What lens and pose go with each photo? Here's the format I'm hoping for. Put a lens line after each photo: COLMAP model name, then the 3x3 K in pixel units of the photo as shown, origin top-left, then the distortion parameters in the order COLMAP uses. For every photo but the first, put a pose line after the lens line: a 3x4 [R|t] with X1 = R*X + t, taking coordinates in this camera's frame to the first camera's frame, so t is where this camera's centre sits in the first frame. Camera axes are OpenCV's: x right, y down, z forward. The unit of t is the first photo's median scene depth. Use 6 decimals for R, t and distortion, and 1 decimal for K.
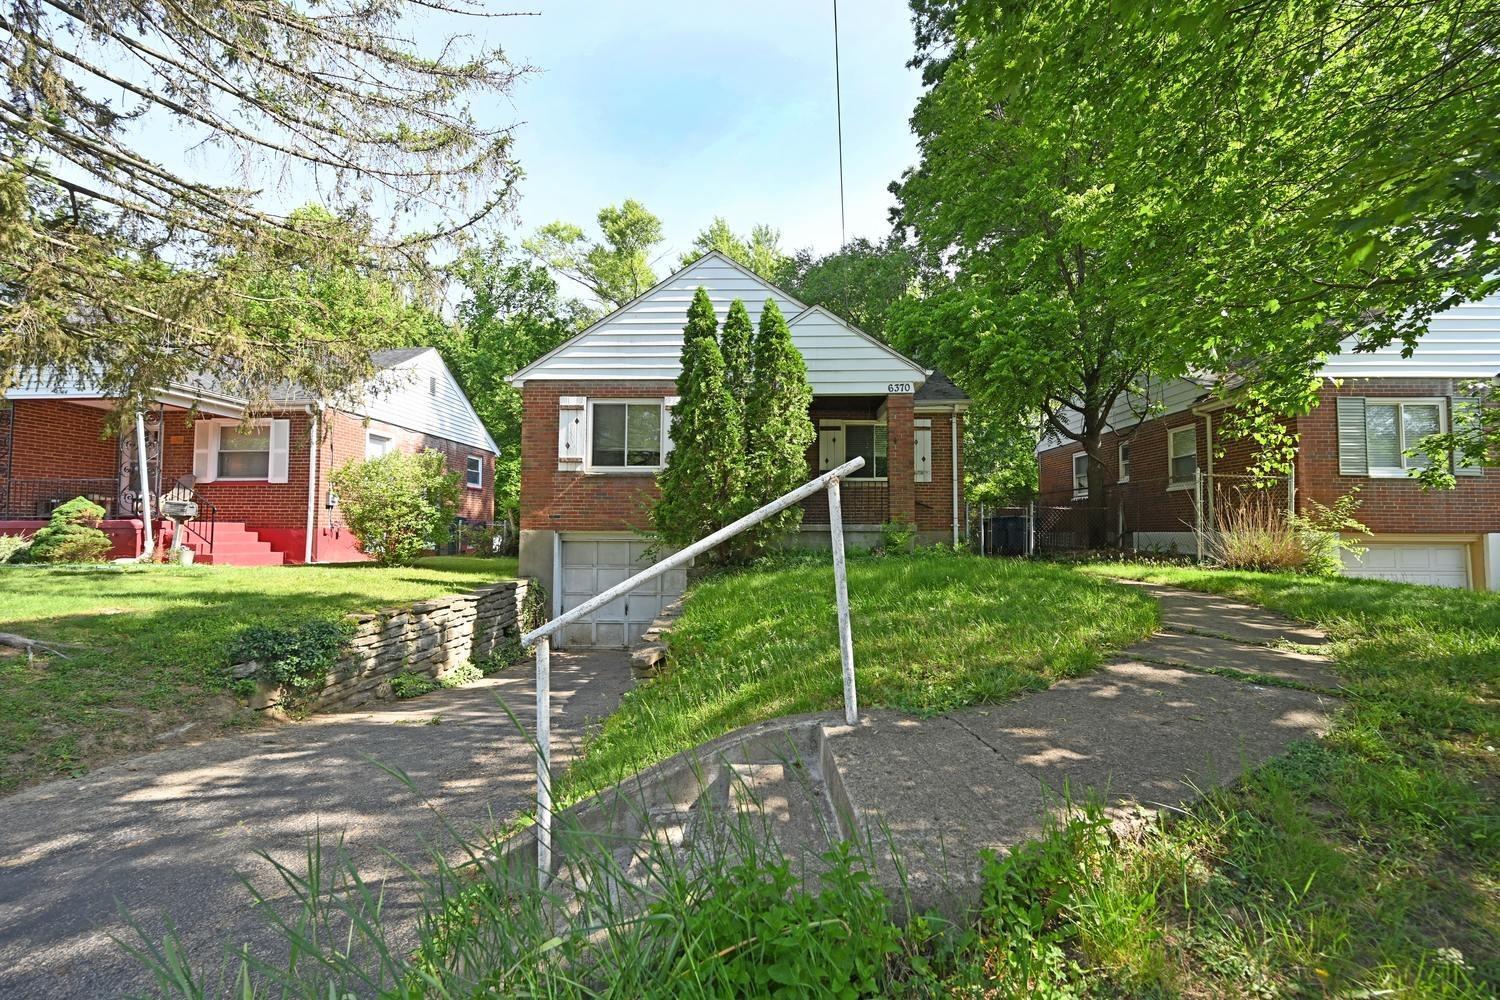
lens RADIAL K [[630.1, 0, 750.0], [0, 630.1, 500.0], [0, 0, 1]] dist [-0.001315, -0.000255]
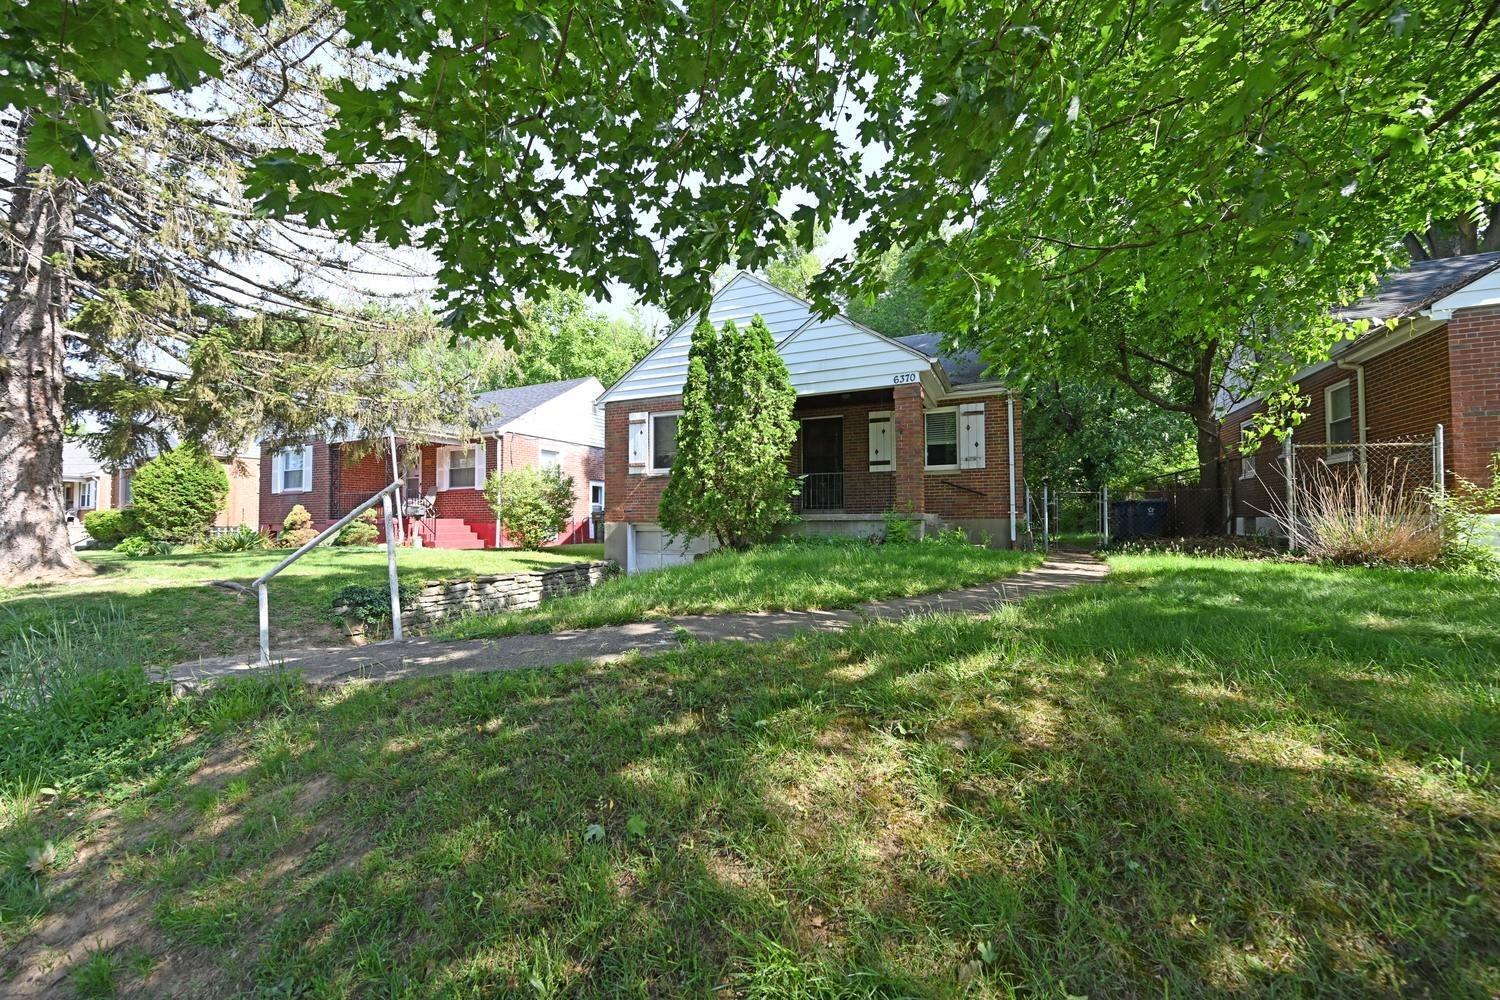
lens RADIAL K [[630.1, 0, 750.0], [0, 630.1, 500.0], [0, 0, 1]] dist [-0.001315, -0.000255]
pose [[0.914298, -0.023840, -0.404340, 0.407424], [0.030938, 0.999460, 0.011030, -0.001797], [0.403859, -0.022594, 0.914542, -0.031231]]
